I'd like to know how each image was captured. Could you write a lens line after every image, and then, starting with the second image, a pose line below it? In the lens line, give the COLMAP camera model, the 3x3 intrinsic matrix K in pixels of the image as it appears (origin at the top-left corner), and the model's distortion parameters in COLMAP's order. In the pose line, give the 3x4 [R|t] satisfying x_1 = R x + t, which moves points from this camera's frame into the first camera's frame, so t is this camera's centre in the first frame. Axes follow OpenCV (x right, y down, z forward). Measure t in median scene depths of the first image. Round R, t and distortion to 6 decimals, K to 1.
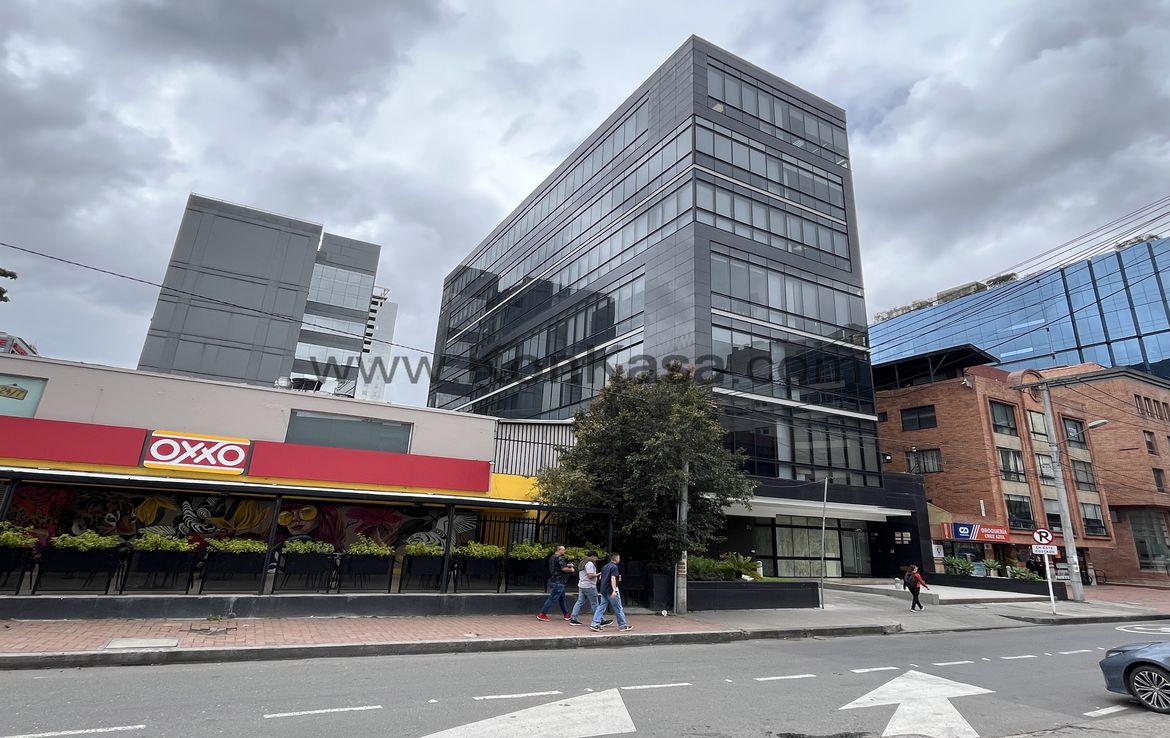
lens RADIAL K [[626.0, 0, 594.9], [0, 626.0, 329.8], [0, 0, 1]] dist [-0.001574, -0.002246]
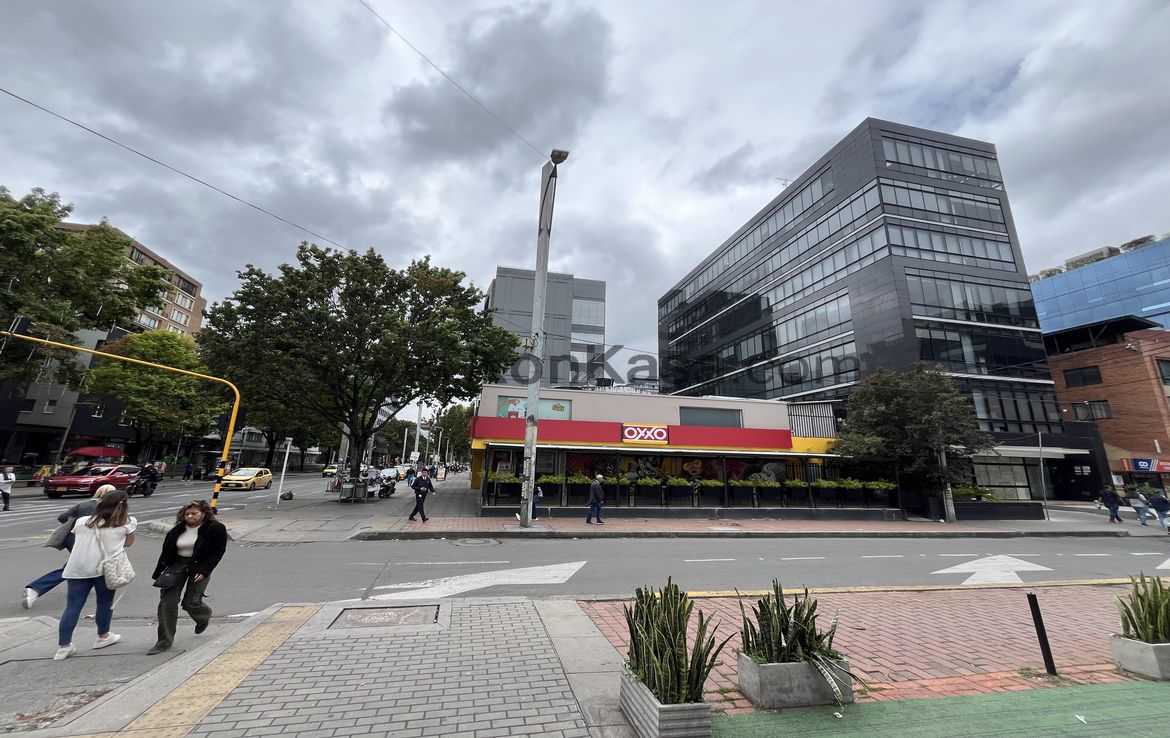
lens RADIAL K [[466.5, 0, 578.5], [0, 466.5, 338.8], [0, 0, 1]] dist [-0.008223, 0.000922]
pose [[0.955668, -0.090985, -0.280038, -0.227783], [0.103558, 0.994159, 0.030403, -0.083474], [0.275636, -0.058055, 0.959508, -0.213009]]
